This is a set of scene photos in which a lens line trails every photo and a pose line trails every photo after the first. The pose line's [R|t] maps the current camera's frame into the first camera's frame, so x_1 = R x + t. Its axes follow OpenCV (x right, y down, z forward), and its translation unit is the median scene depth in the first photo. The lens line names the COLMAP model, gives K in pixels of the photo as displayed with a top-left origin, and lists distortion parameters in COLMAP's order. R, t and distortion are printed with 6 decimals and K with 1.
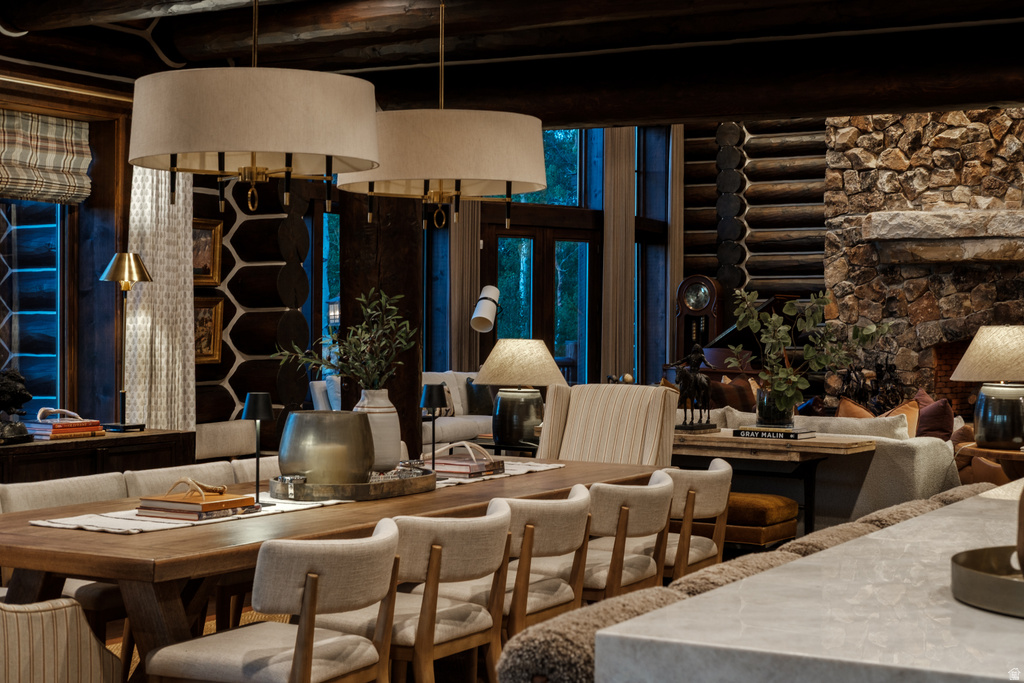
lens RADIAL K [[1586.6, 0, 511.7], [0, 1586.6, 318.9], [0, 0, 1]] dist [-0.014853, -0.021323]
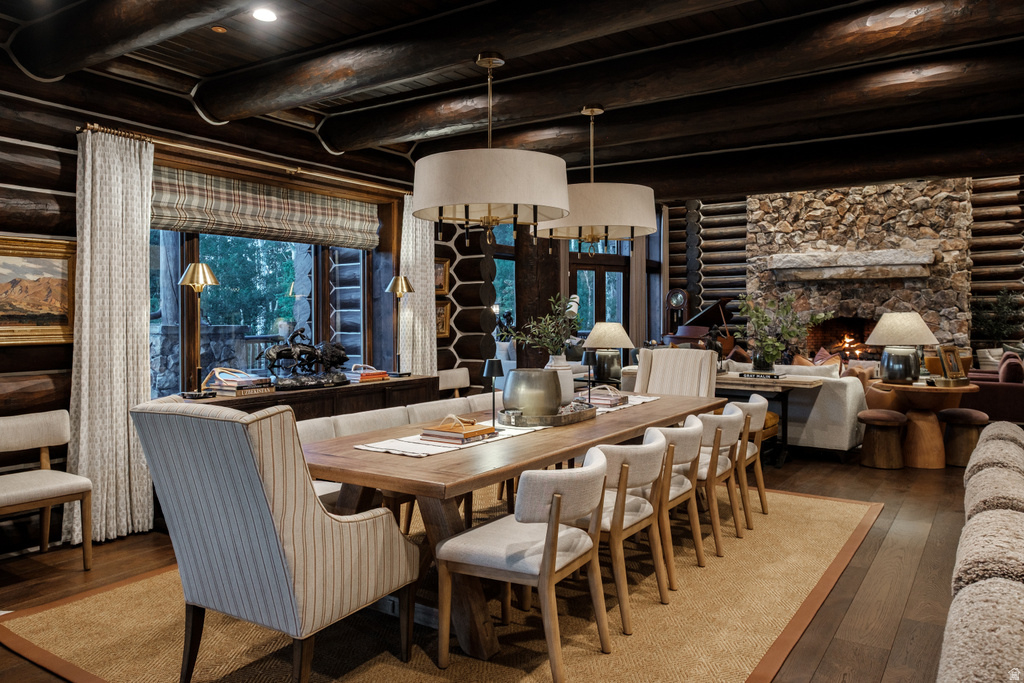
lens RADIAL K [[735.3, 0, 511.1], [0, 735.3, 315.2], [0, 0, 1]] dist [0.003766, 0.003985]
pose [[0.997753, -0.008985, -0.066401, -0.031206], [0.009257, 0.999950, 0.003785, -0.000001], [0.066364, -0.004391, 0.997786, 0.089981]]
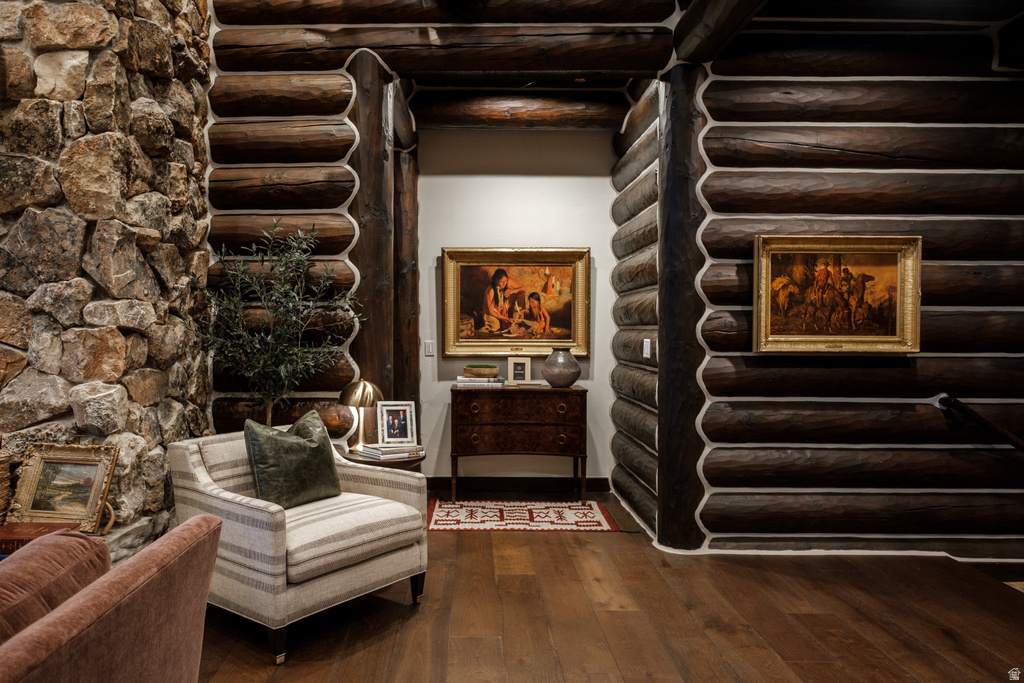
lens RADIAL K [[678.7, 0, 512.0], [0, 678.7, 341.5], [0, 0, 1]] dist [0.001032, 0.000317]
pose [[0.872333, -0.013051, 0.488739, 0.415259], [0.003980, 0.999800, 0.019595, 0.012996], [-0.488897, -0.015148, 0.872210, 0.710195]]
